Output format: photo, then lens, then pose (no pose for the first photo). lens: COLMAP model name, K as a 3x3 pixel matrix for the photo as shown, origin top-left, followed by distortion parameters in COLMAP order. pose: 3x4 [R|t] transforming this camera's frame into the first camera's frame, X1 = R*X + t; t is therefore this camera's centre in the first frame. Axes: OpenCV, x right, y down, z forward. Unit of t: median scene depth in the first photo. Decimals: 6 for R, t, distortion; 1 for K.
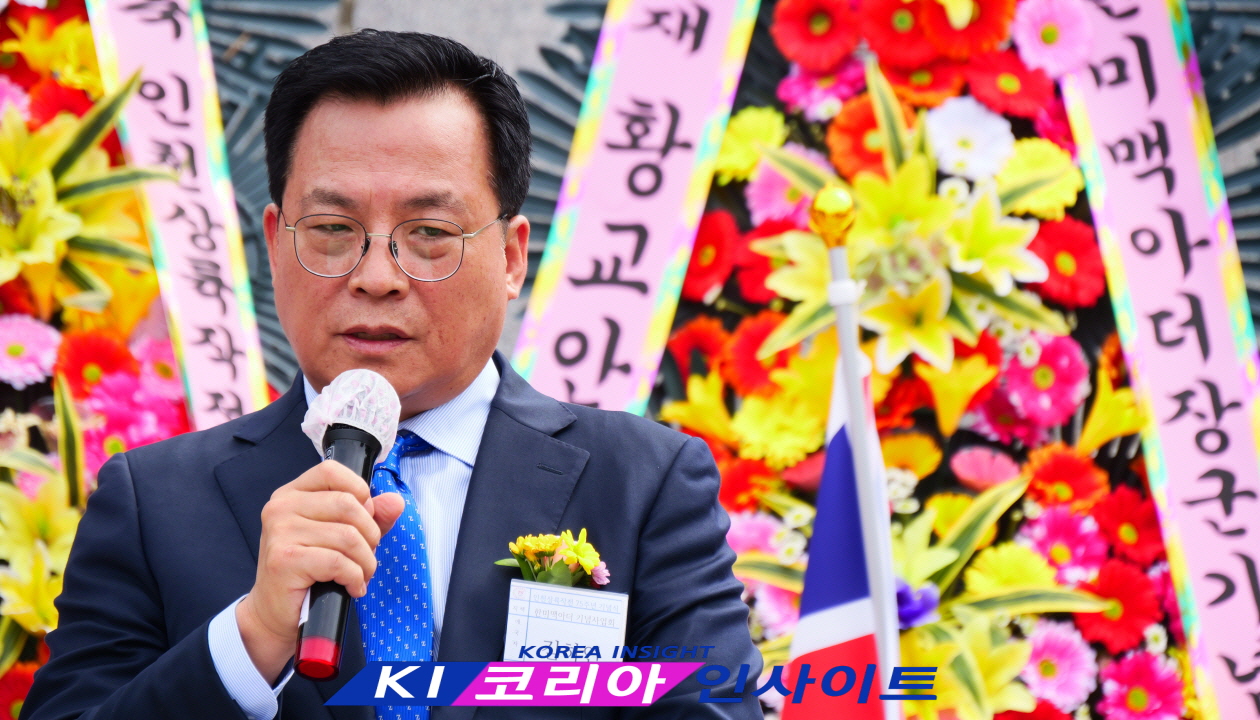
lens RADIAL K [[8870.1, 0, 714.7], [0, 8870.1, 419.1], [0, 0, 1]] dist [0.770263, 0.000000]
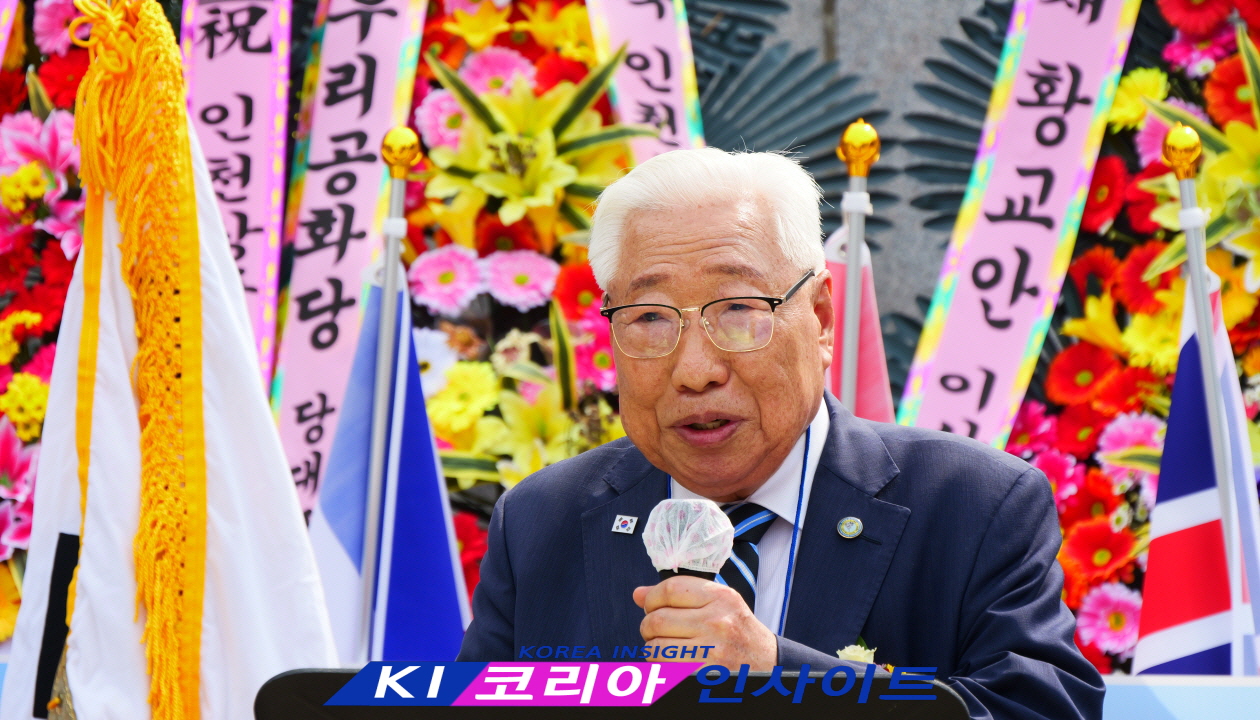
lens RADIAL K [[5904.2, 0, 675.4], [0, 5904.2, 366.0], [0, 0, 1]] dist [0.421333, 0.000000]
pose [[0.994541, -0.006368, -0.104155, 0.024638], [0.006708, 0.999973, 0.002910, 0.001708], [0.104134, -0.003593, 0.994557, 0.215392]]
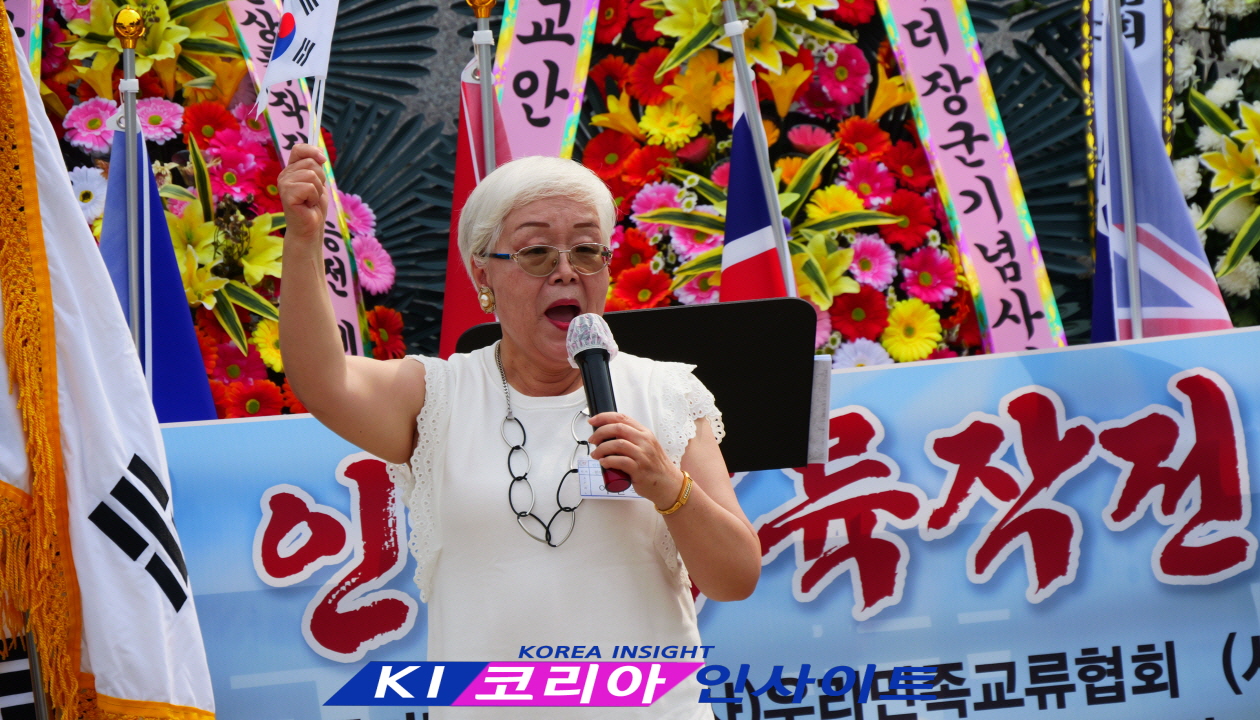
lens RADIAL K [[6824.3, 0, 789.0], [0, 6824.3, 345.8], [0, 0, 1]] dist [0.610912, 0.000000]
pose [[0.992931, -0.097987, 0.066984, -0.054034], [0.095738, 0.994755, 0.036004, -0.001290], [-0.070161, -0.029336, 0.997104, -0.158730]]
